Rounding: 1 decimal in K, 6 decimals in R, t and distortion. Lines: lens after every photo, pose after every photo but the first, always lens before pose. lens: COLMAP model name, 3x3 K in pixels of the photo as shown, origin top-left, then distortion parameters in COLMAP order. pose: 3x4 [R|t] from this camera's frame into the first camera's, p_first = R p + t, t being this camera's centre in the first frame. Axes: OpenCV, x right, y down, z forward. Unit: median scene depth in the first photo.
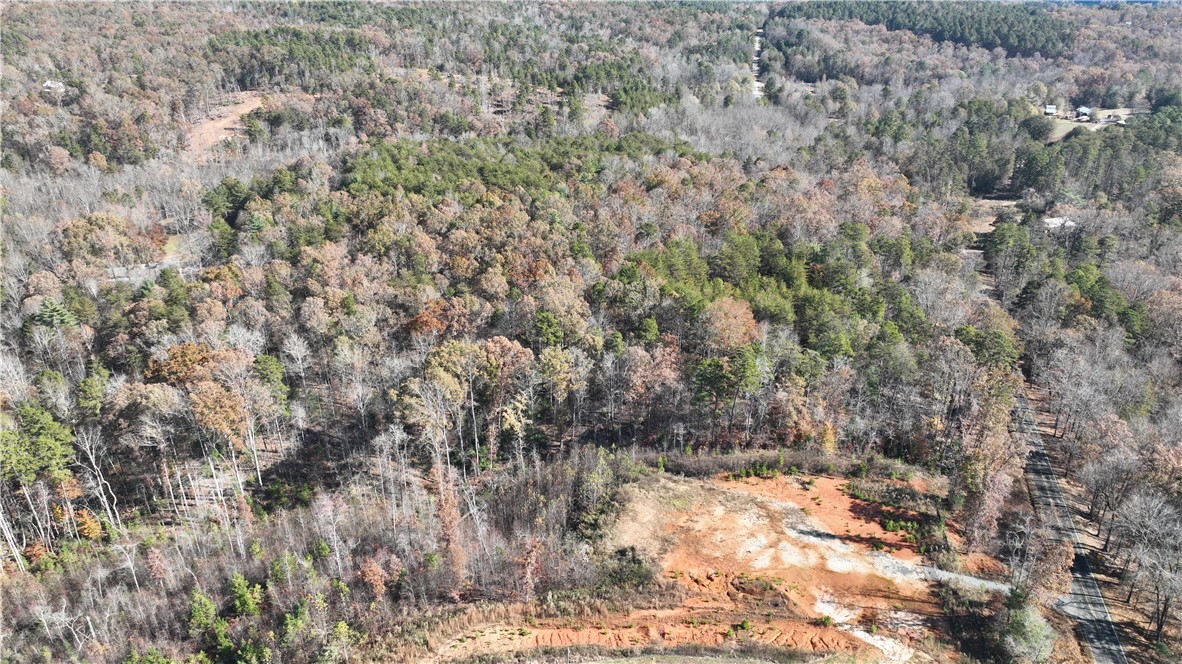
lens RADIAL K [[802.7, 0, 591.0], [0, 802.7, 332.0], [0, 0, 1]] dist [-0.004853, -0.001650]
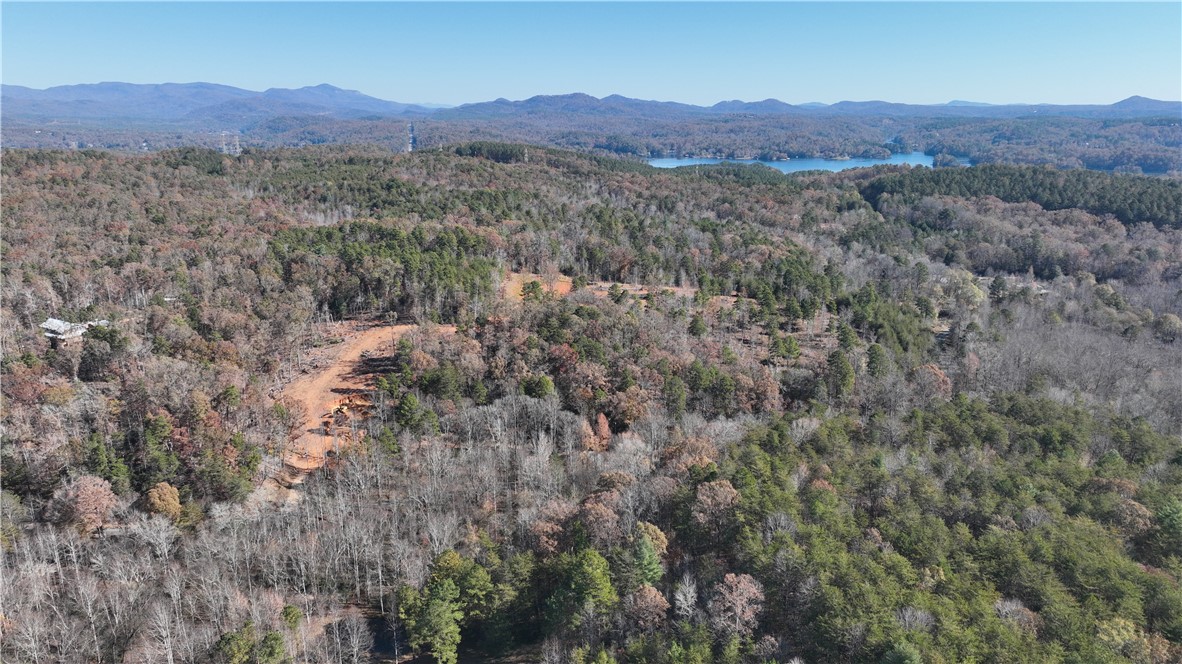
lens RADIAL K [[817.3, 0, 591.0], [0, 817.3, 332.0], [0, 0, 1]] dist [0.006053, 0.001244]
pose [[0.998225, -0.028246, 0.052427, -0.282314], [0.037660, 0.981387, -0.188312, -0.168225], [-0.046132, 0.189952, 0.980709, 0.335795]]
